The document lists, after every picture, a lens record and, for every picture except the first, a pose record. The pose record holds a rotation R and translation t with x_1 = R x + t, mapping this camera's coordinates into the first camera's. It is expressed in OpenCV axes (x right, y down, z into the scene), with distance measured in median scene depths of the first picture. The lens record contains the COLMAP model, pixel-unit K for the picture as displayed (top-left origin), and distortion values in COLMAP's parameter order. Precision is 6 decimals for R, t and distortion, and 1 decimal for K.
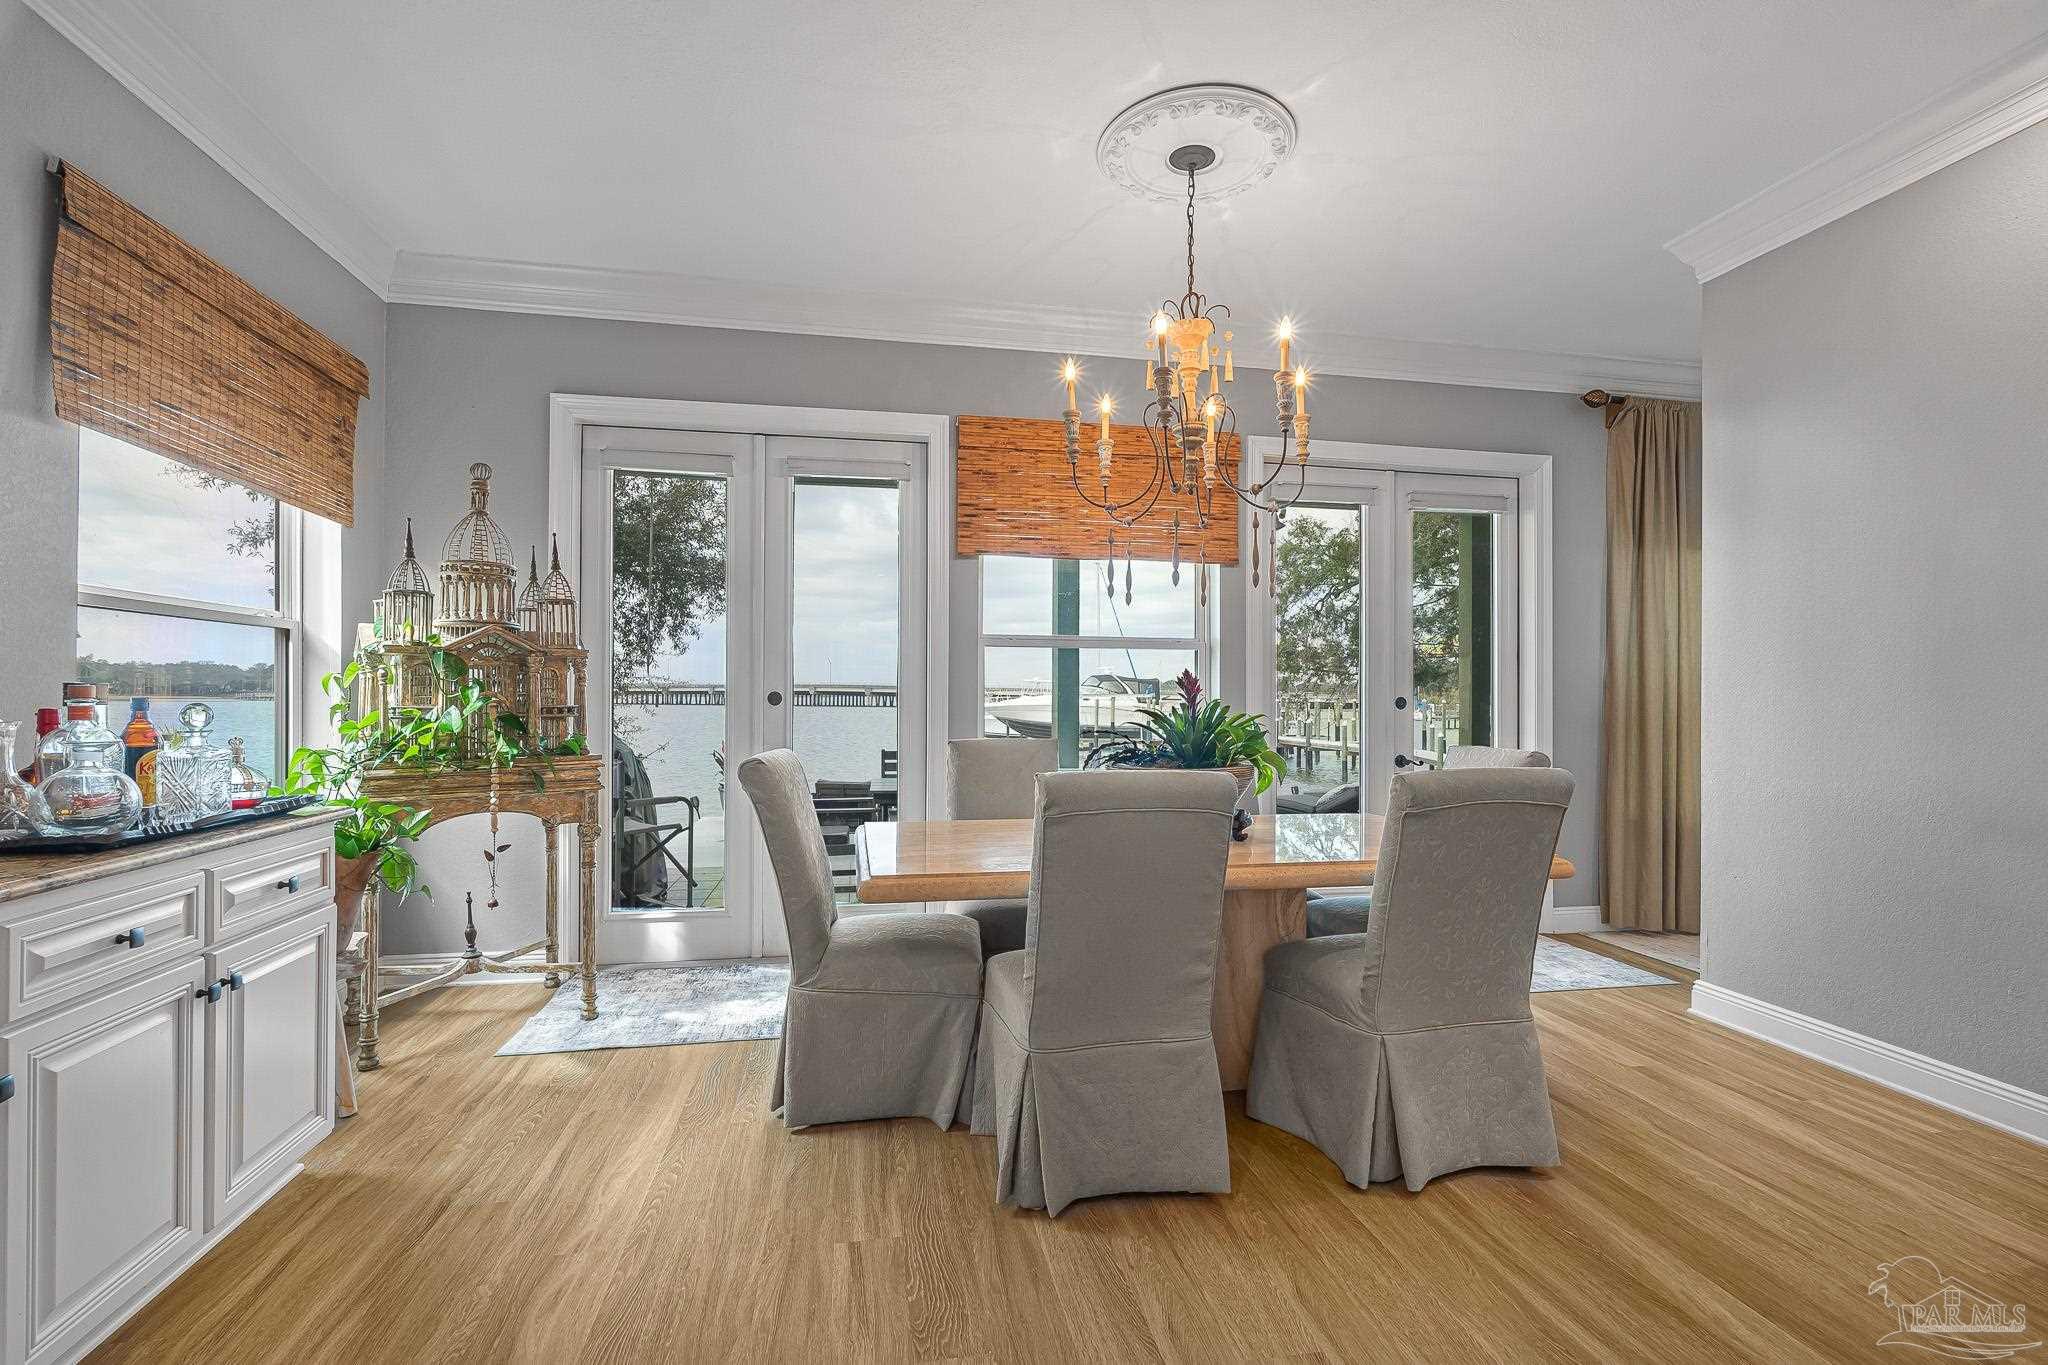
lens RADIAL K [[925.9, 0, 1020.1], [0, 925.9, 675.2], [0, 0, 1]] dist [-0.004425, -0.000064]
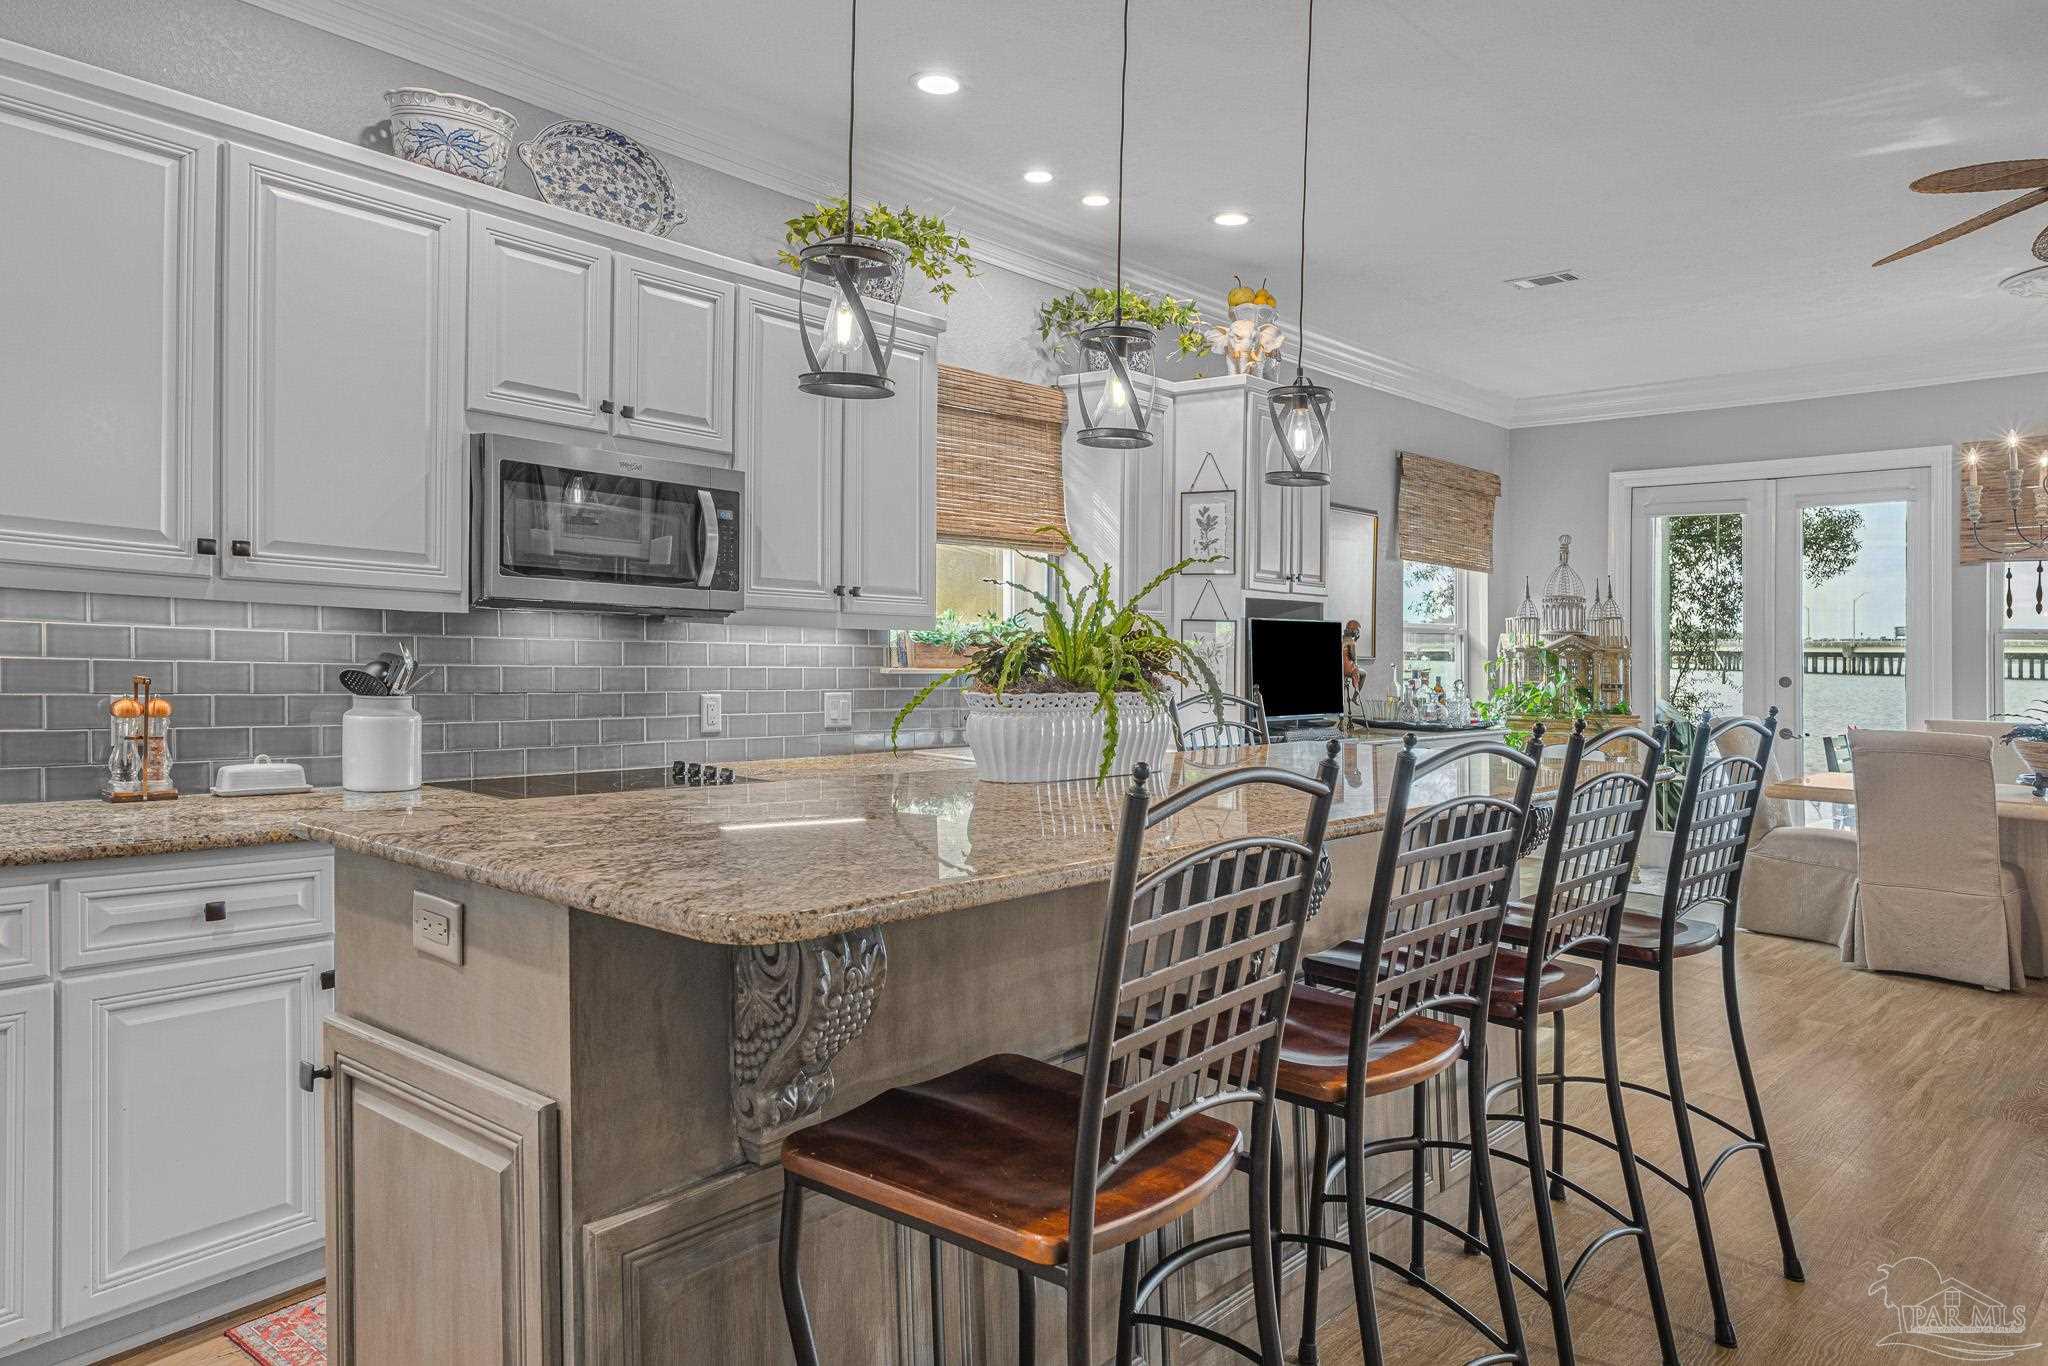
lens RADIAL K [[1334.0, 0, 1020.8], [0, 1334.0, 661.8], [0, 0, 1]] dist [0.058845, 0.001668]
pose [[0.618196, 0.009634, -0.785965, 0.748804], [0.007048, 0.999817, 0.017798, -0.055972], [0.785993, -0.016543, 0.618014, -1.326916]]
